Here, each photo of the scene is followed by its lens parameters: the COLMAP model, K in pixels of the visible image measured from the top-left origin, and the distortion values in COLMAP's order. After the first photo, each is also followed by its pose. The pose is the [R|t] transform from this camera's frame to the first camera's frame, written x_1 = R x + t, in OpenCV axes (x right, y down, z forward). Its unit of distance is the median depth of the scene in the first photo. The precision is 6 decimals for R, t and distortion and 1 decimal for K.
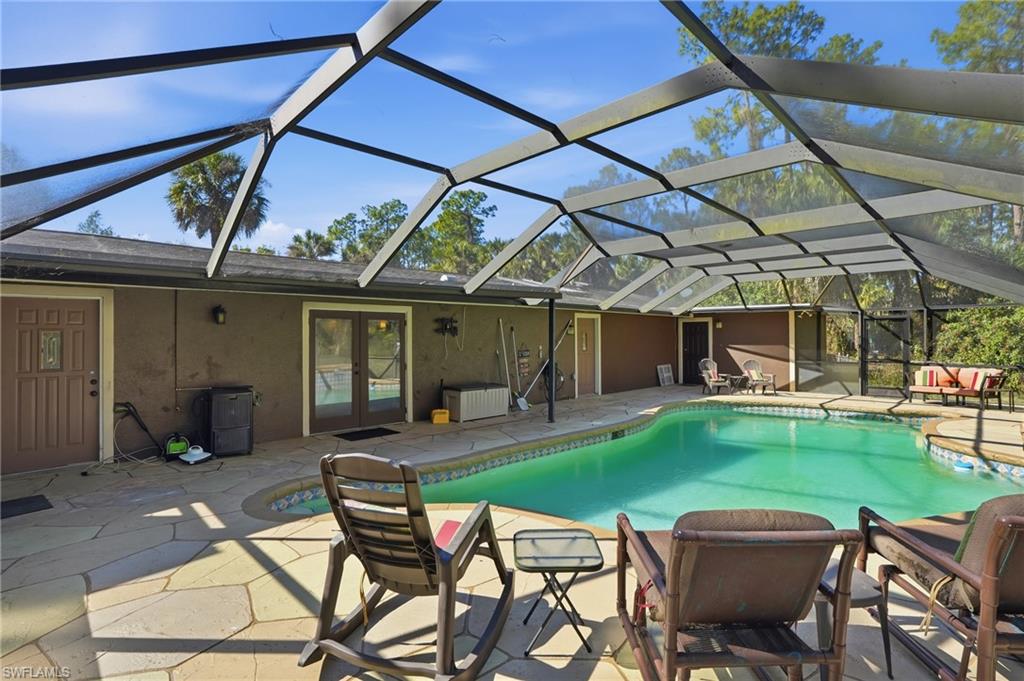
lens RADIAL K [[479.5, 0, 506.1], [0, 479.5, 337.7], [0, 0, 1]] dist [-0.038076, 0.005230]
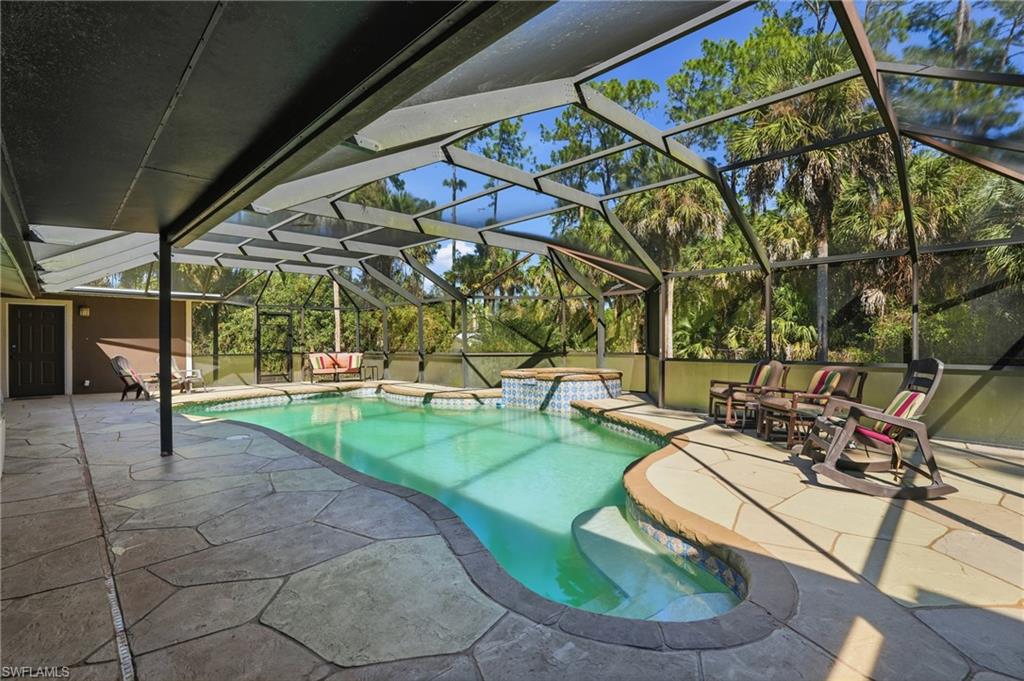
lens RADIAL K [[479.5, 0, 504.1], [0, 479.5, 339.6], [0, 0, 1]] dist [-0.038076, 0.005230]
pose [[0.003429, 0.006346, 0.999974, -0.410078], [0.004111, 0.999971, -0.006360, 0.035827], [-0.999986, 0.004132, 0.003403, 0.511765]]
